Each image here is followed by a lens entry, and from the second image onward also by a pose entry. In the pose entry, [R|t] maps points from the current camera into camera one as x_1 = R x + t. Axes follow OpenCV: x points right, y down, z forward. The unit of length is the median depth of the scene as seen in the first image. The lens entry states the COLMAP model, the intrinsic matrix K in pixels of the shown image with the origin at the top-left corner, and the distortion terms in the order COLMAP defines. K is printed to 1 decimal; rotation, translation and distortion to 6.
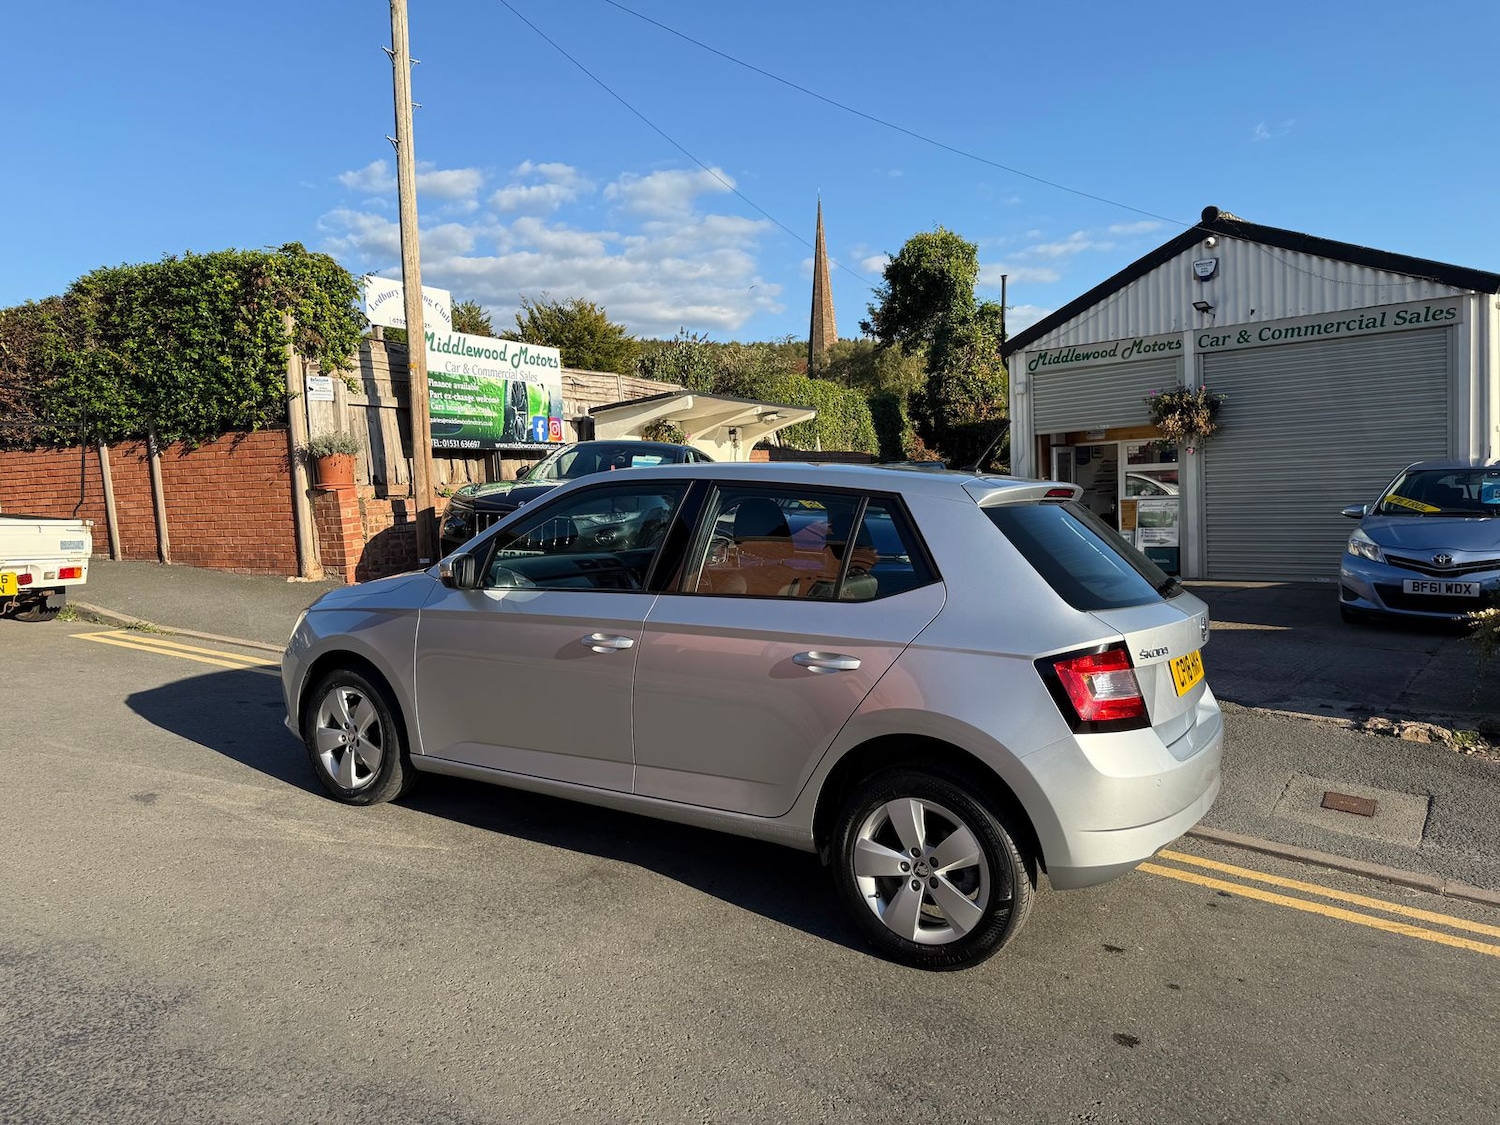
lens RADIAL K [[1060.6, 0, 751.0], [0, 1060.6, 594.6], [0, 0, 1]] dist [0.065948, -0.087269]
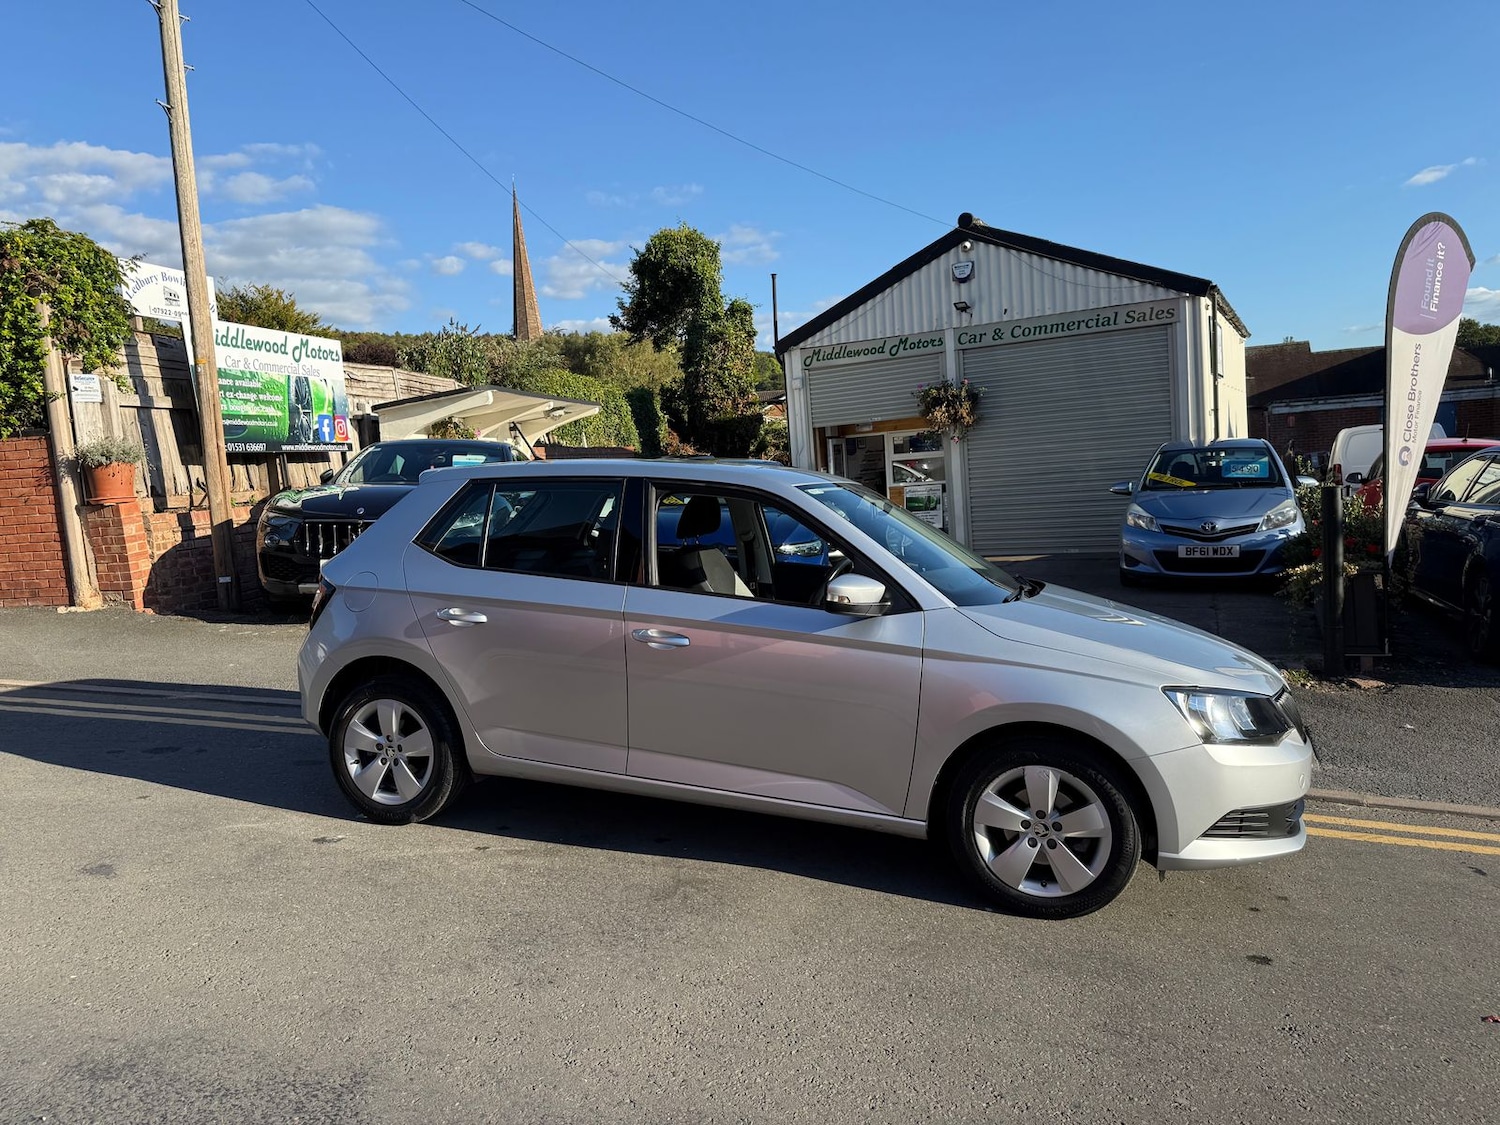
lens RADIAL K [[1053.4, 0, 754.8], [0, 1053.4, 597.8], [0, 0, 1]] dist [0.119014, -0.161768]
pose [[0.961644, -0.062604, 0.267061, -0.102747], [0.060492, 0.998038, 0.016137, -0.003403], [-0.267547, 0.000637, 0.963545, 0.013712]]
